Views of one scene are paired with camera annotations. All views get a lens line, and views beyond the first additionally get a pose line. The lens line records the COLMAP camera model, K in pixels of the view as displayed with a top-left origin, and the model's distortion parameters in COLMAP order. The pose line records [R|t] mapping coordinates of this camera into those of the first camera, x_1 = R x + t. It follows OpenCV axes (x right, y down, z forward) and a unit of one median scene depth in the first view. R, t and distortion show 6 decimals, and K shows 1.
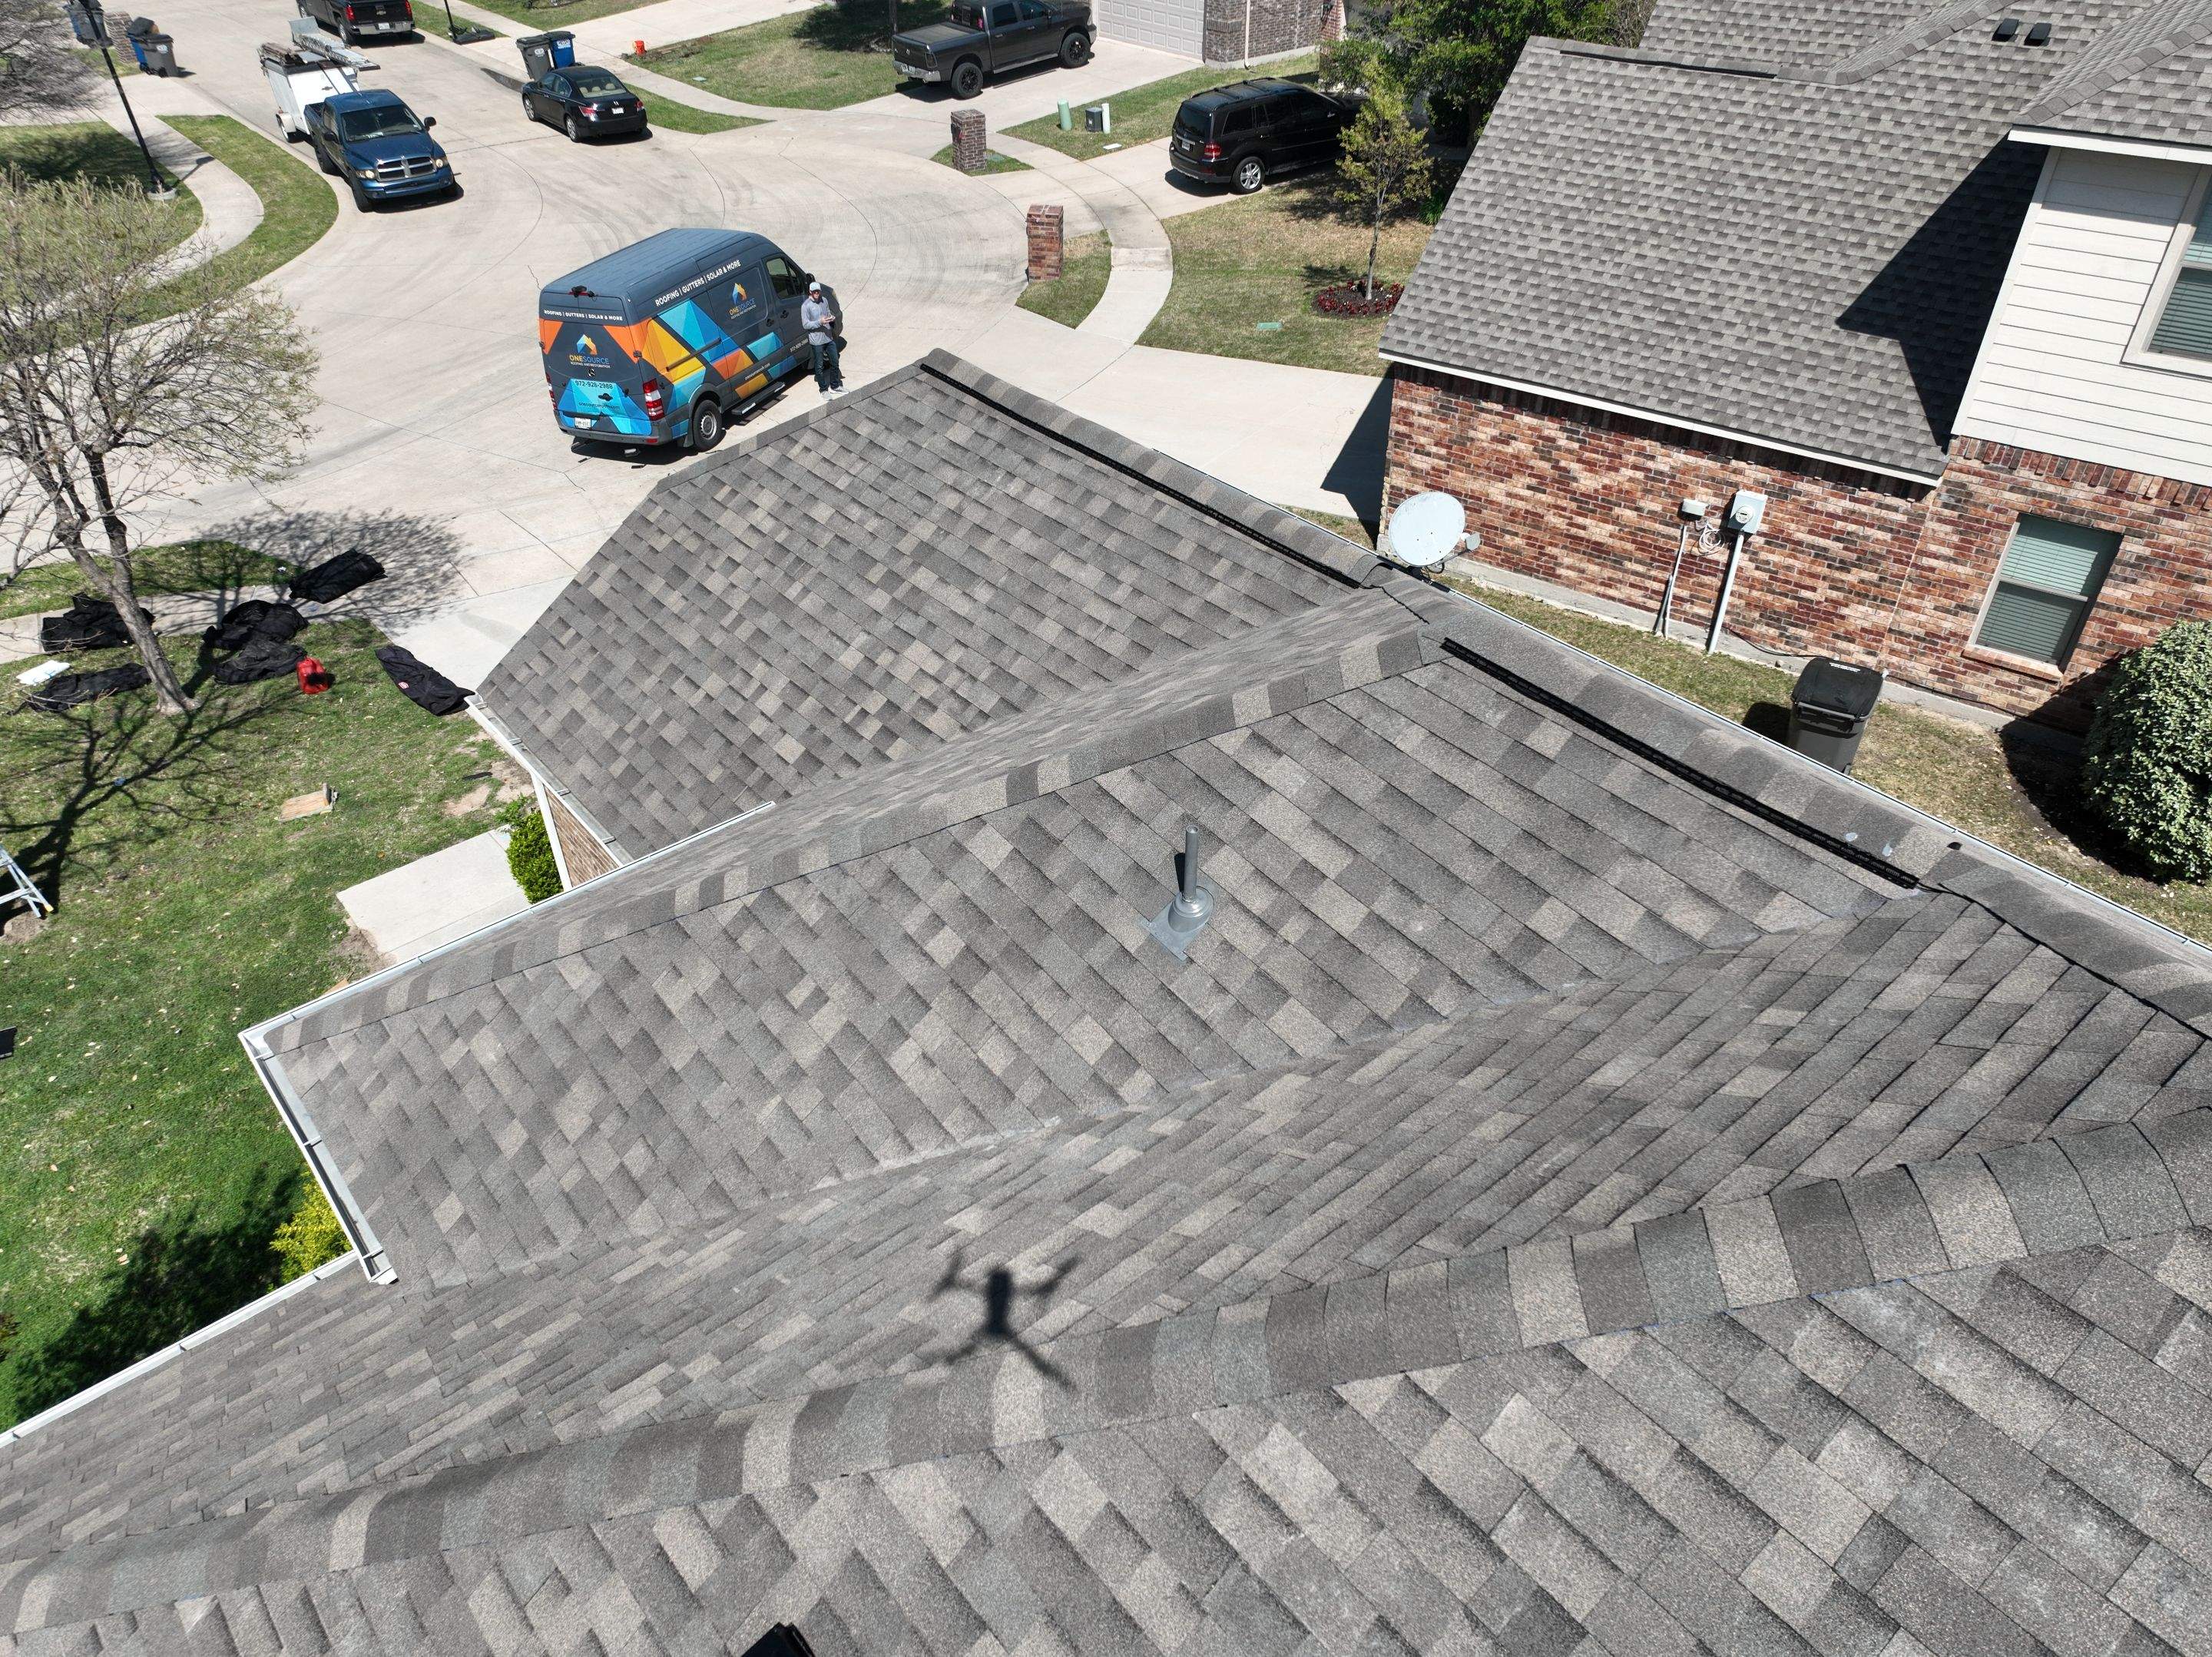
lens RADIAL K [[1562.2, 0, 1108.0], [0, 1562.2, 827.3], [0, 0, 1]] dist [-0.001774, 0.022057]
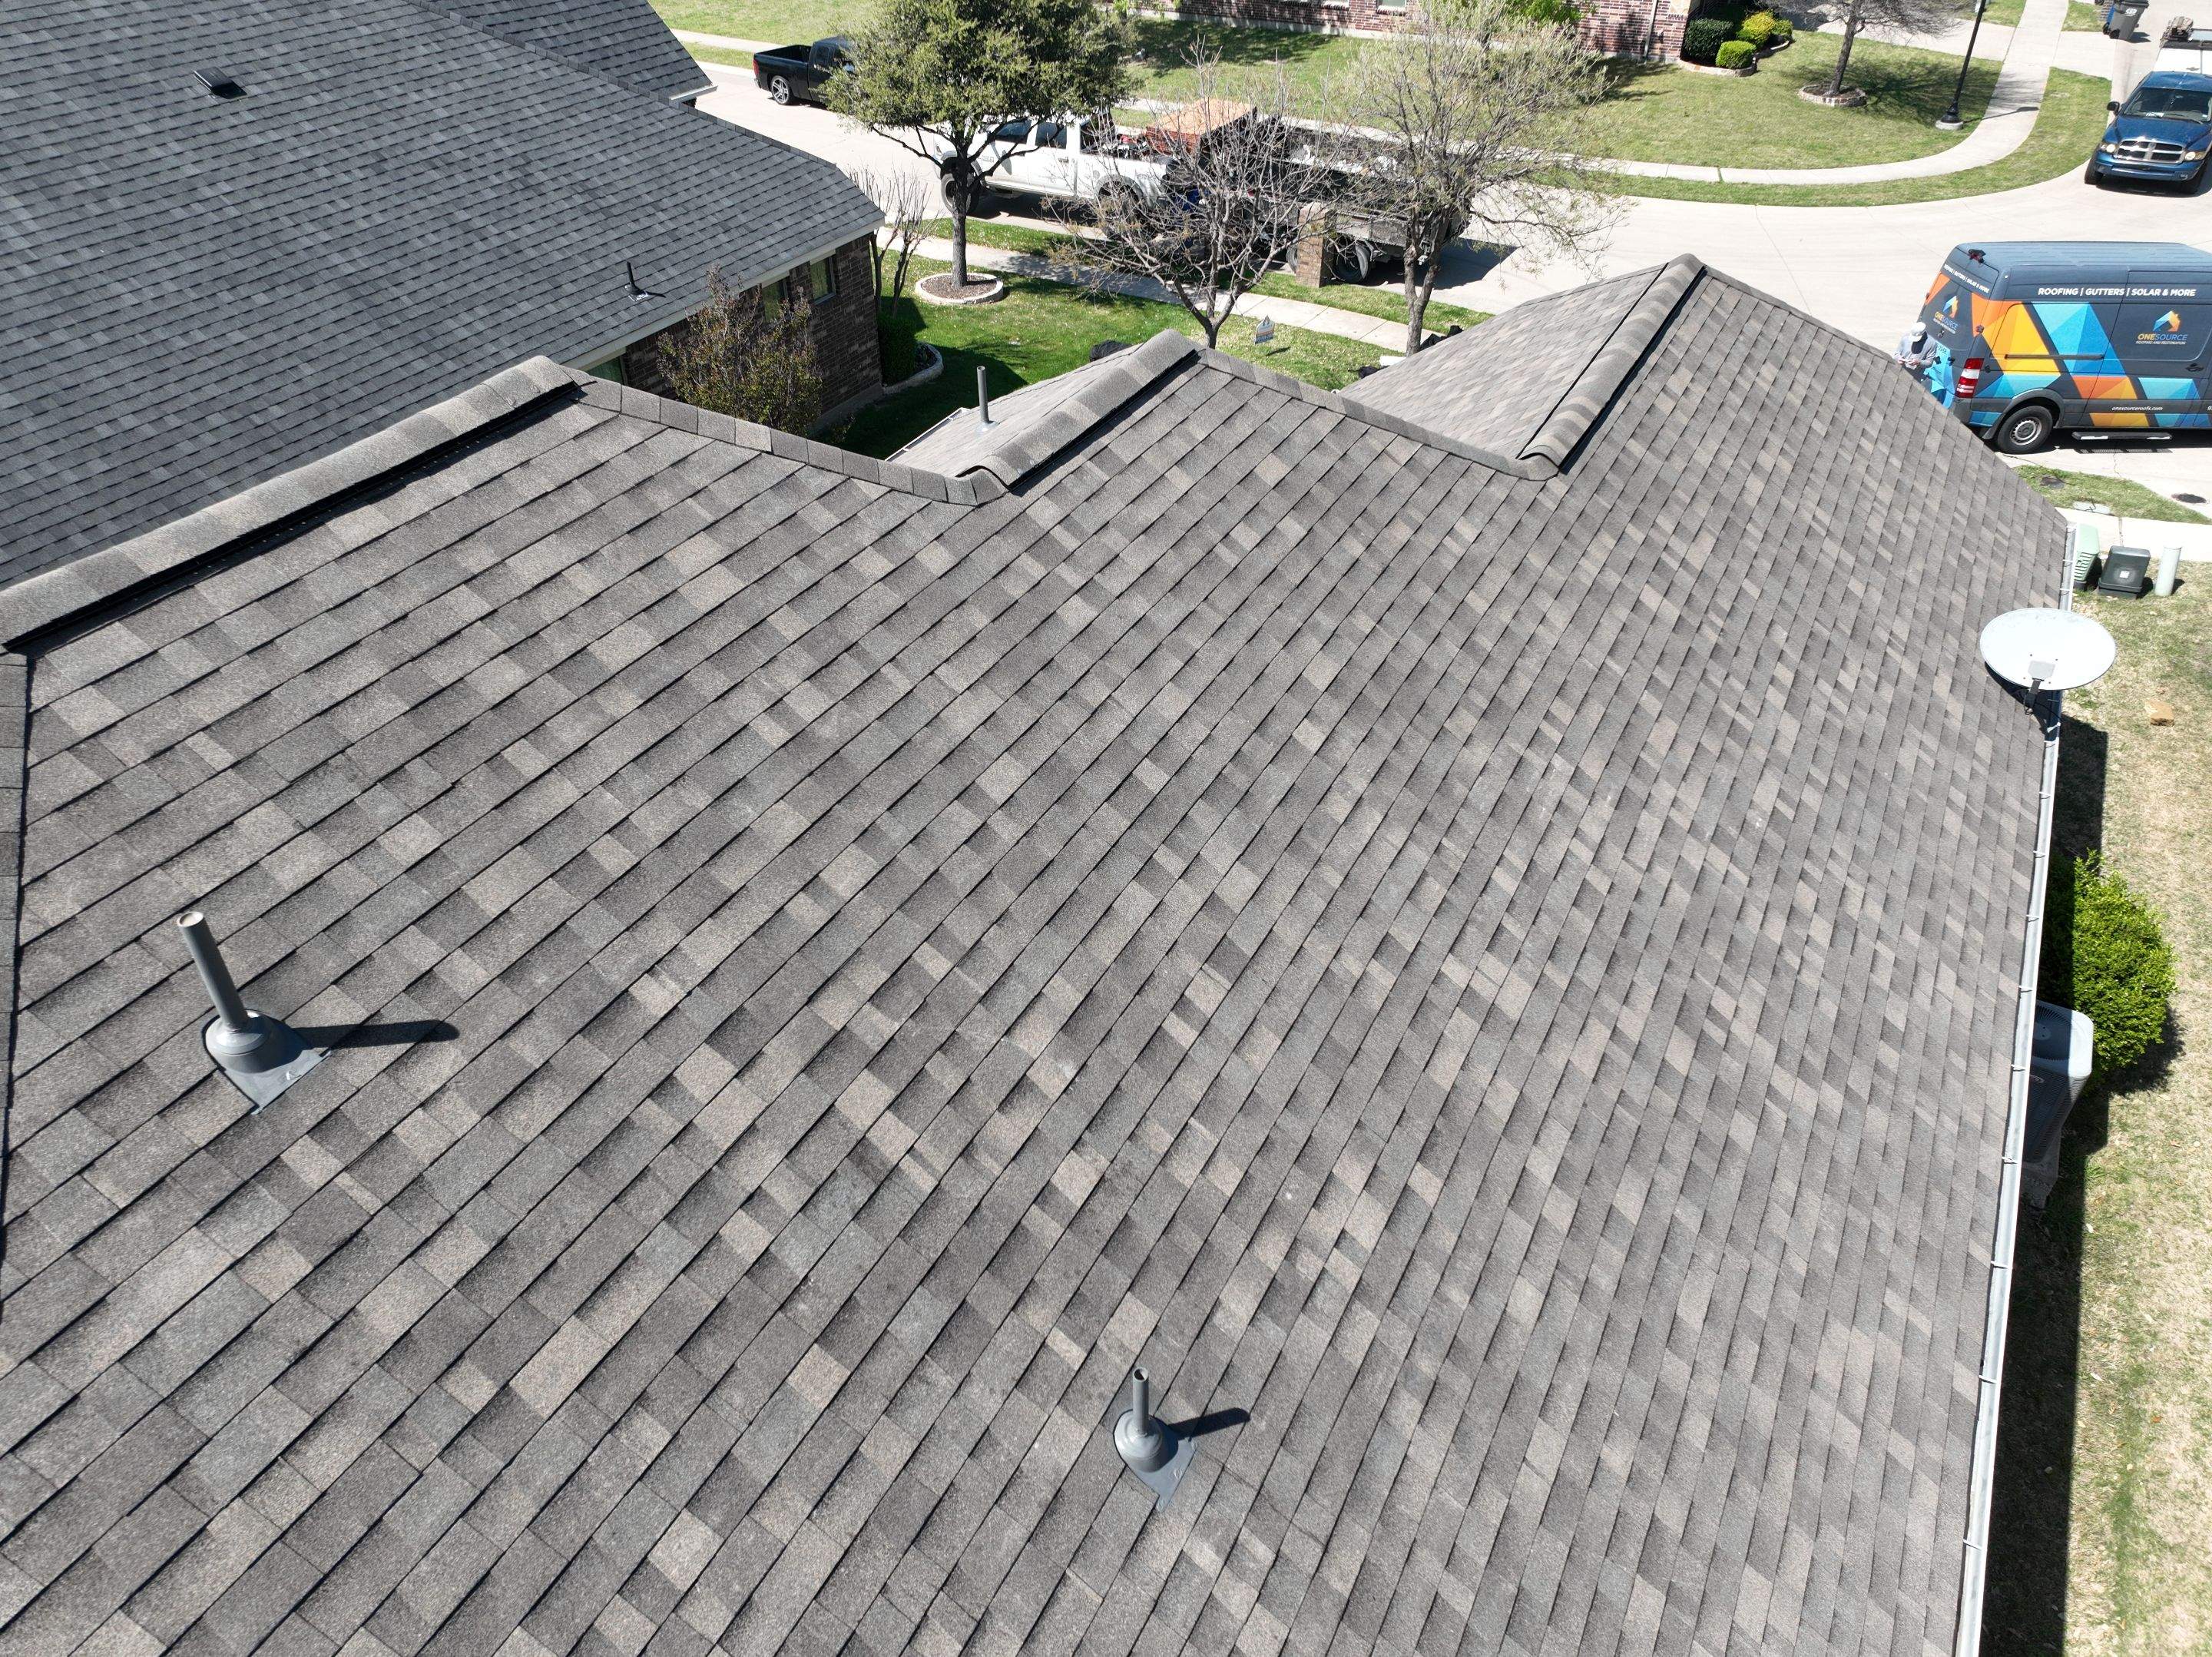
lens RADIAL K [[1562.2, 0, 1109.4], [0, 1562.2, 822.9], [0, 0, 1]] dist [-0.001774, 0.022057]
pose [[0.372919, 0.563393, -0.737238, 0.516051], [-0.557911, 0.771027, 0.307005, -0.071497], [0.741395, 0.296825, 0.601854, 0.100155]]
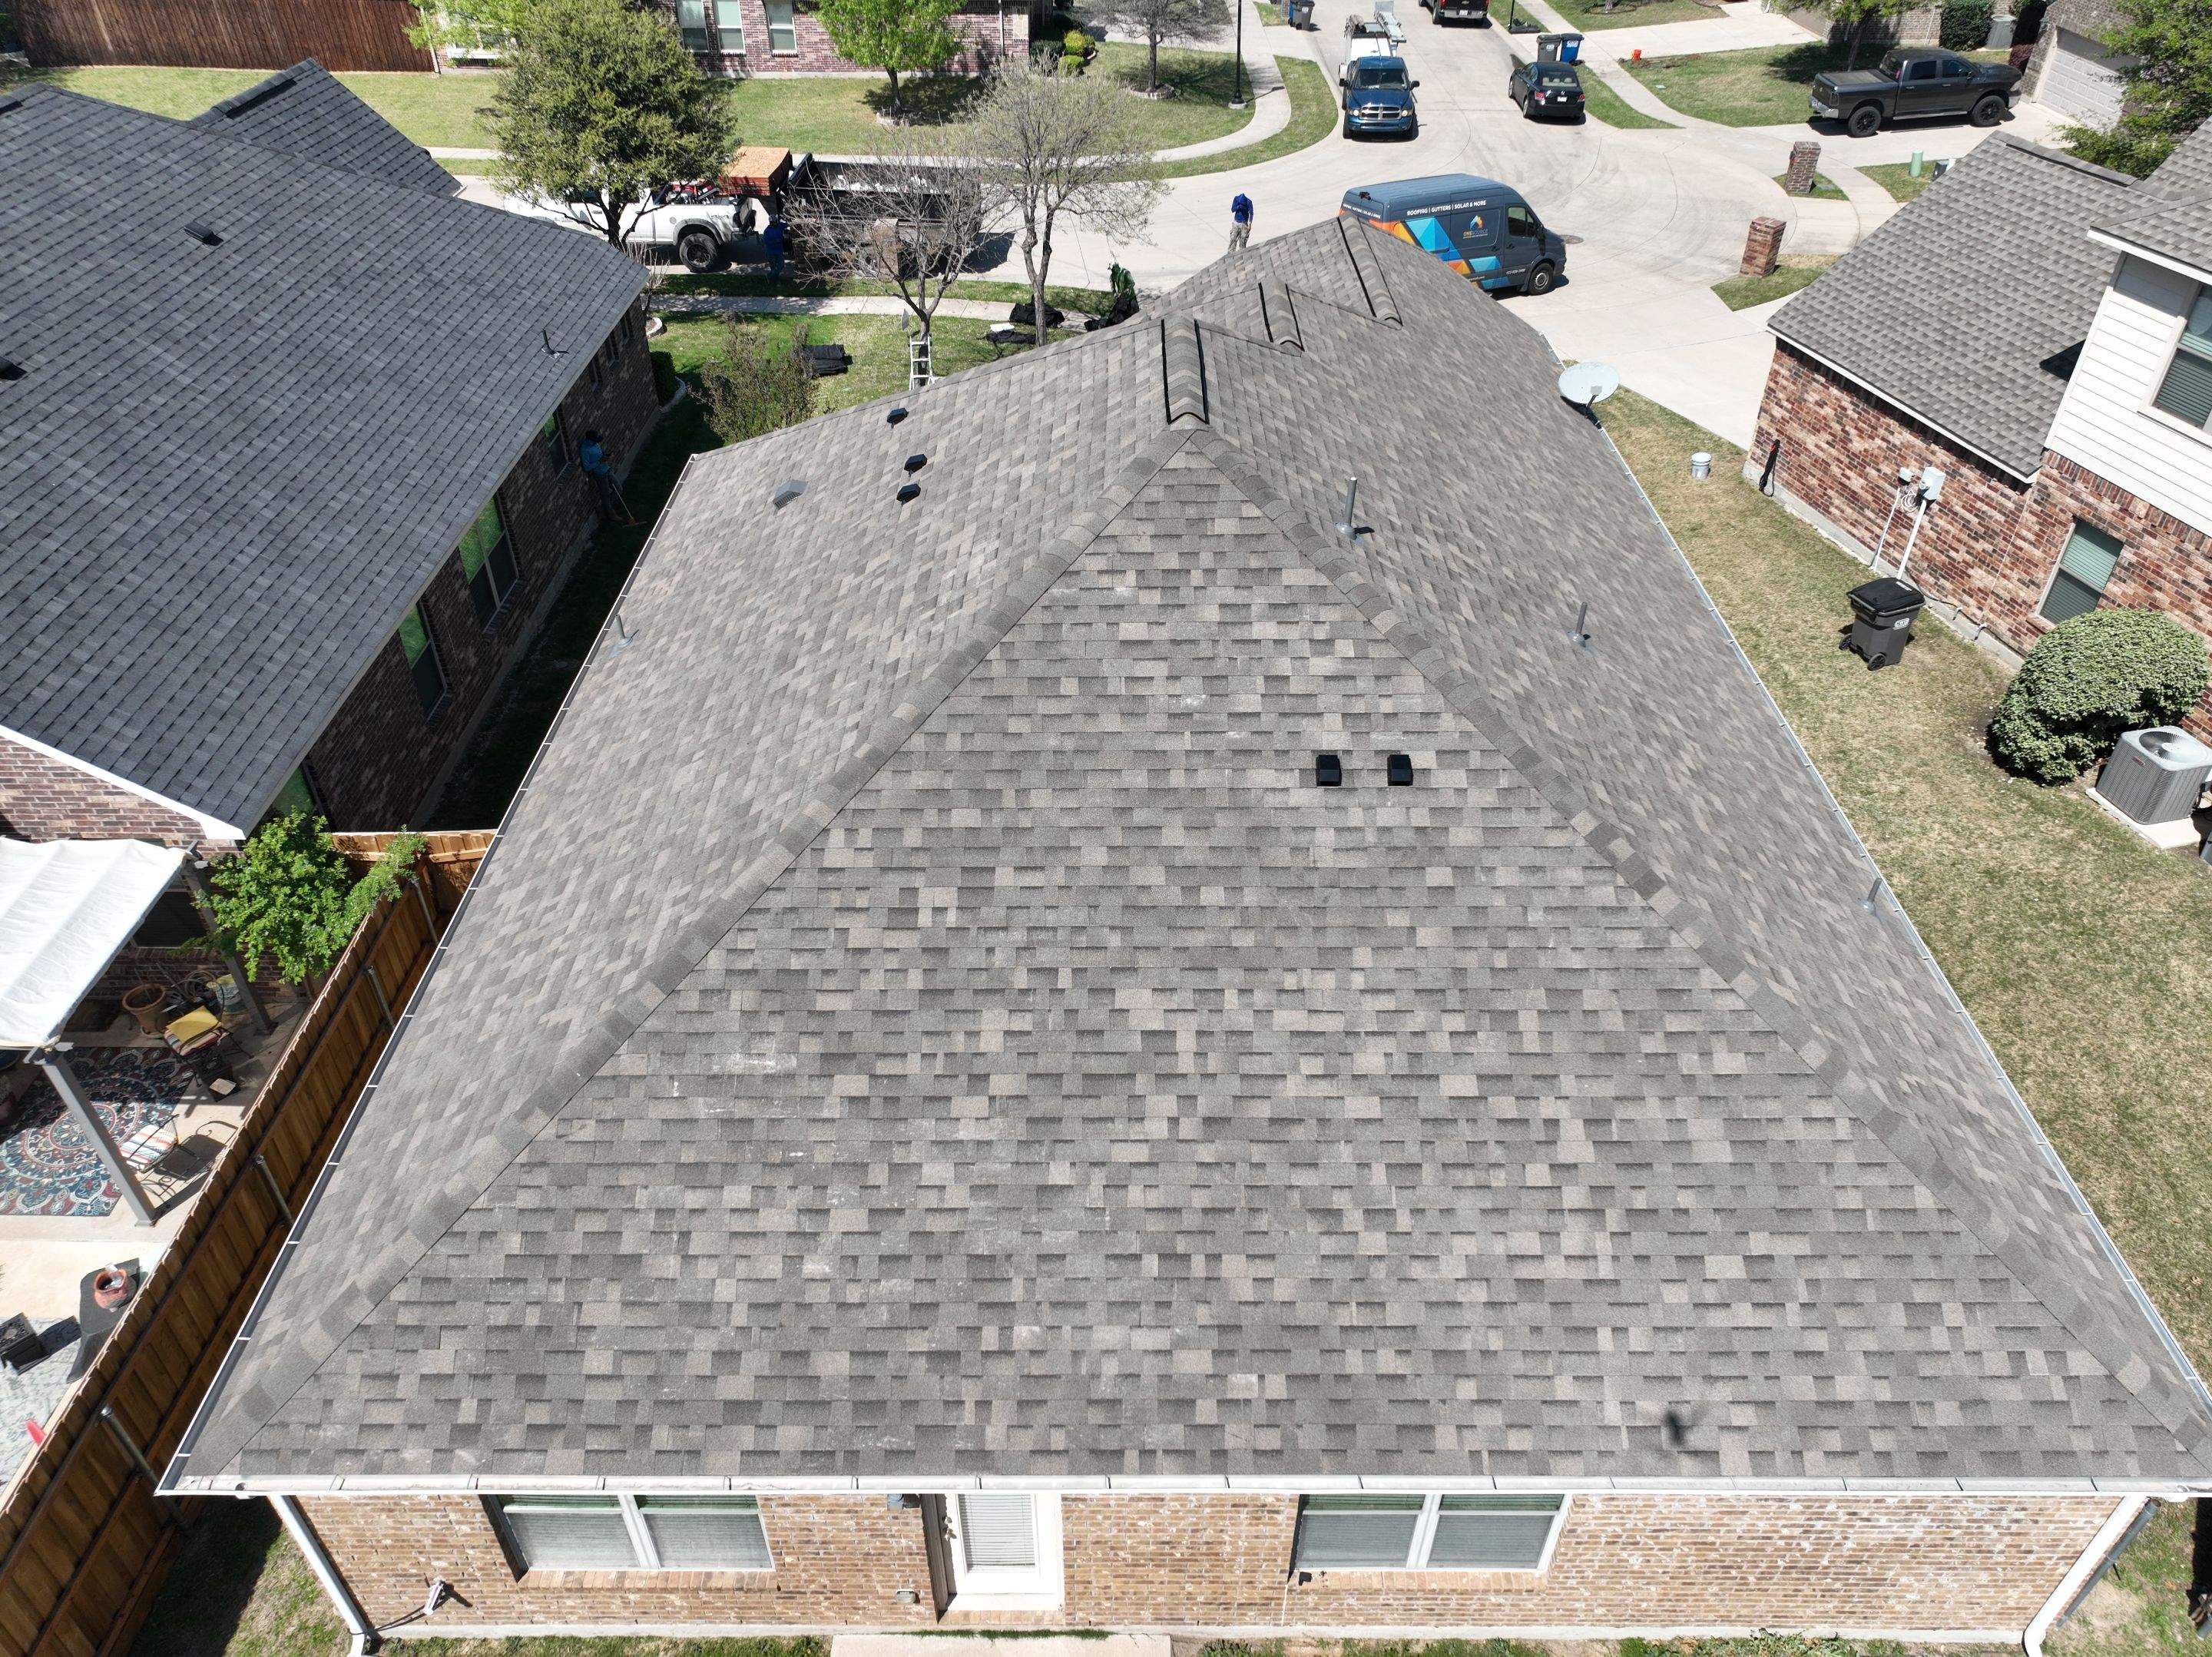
lens RADIAL K [[1562.2, 0, 1109.4], [0, 1562.2, 829.9], [0, 0, 1]] dist [-0.001774, 0.022057]
pose [[0.767361, 0.395896, -0.504404, 0.630444], [-0.394248, 0.911681, 0.115781, 0.192120], [0.505693, 0.110014, 0.855670, -0.488966]]
